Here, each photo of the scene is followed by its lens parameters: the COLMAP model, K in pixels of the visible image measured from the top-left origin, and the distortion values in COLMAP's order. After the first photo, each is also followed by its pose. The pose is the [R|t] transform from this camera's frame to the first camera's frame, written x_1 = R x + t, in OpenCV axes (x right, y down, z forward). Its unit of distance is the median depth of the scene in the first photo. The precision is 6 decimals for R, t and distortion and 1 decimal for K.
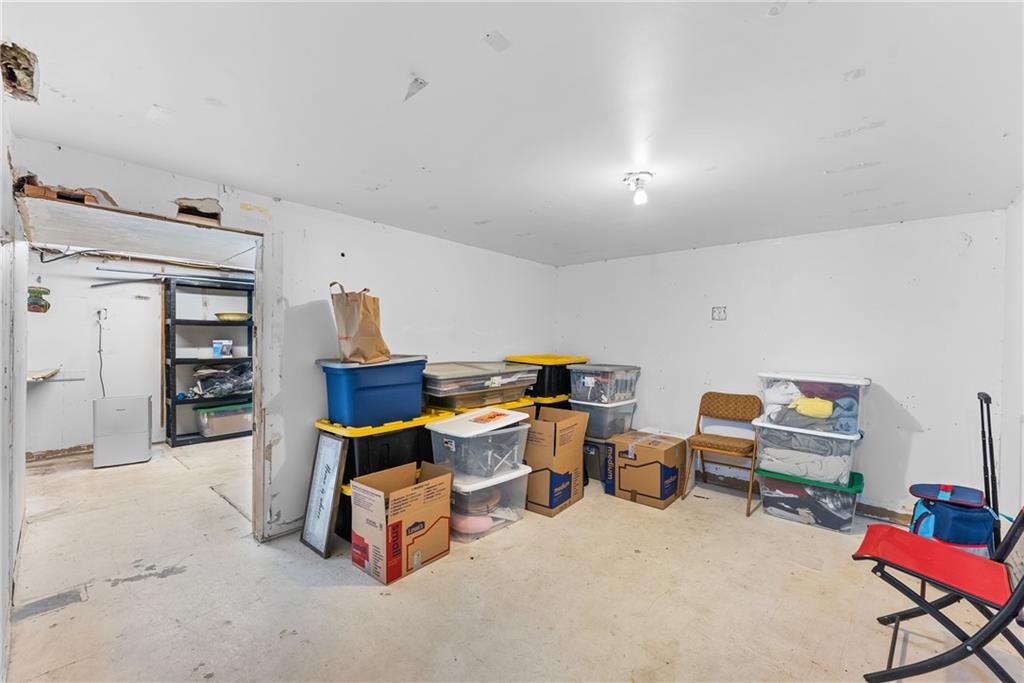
lens RADIAL K [[418.8, 0, 512.7], [0, 418.8, 339.4], [0, 0, 1]] dist [-0.003055, -0.000246]
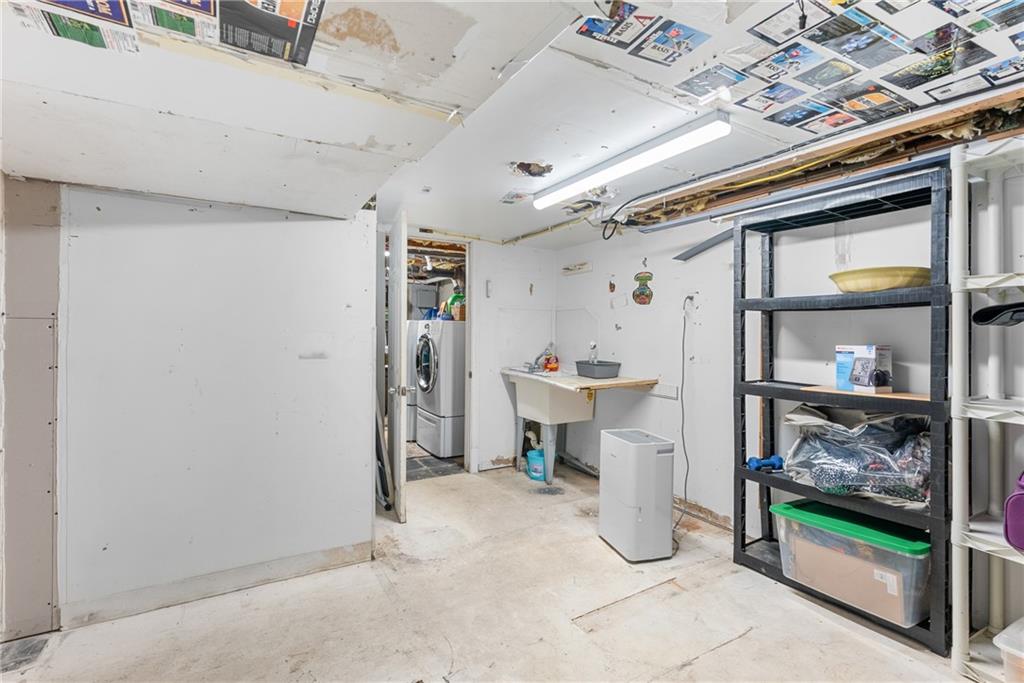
lens RADIAL K [[457.2, 0, 511.8], [0, 457.2, 339.4], [0, 0, 1]] dist [-0.000004, -0.000015]
pose [[-0.306866, 0.004160, -0.951744, -0.234596], [-0.008182, 0.999942, 0.007009, -0.003958], [0.951718, 0.009938, -0.306814, 0.943457]]
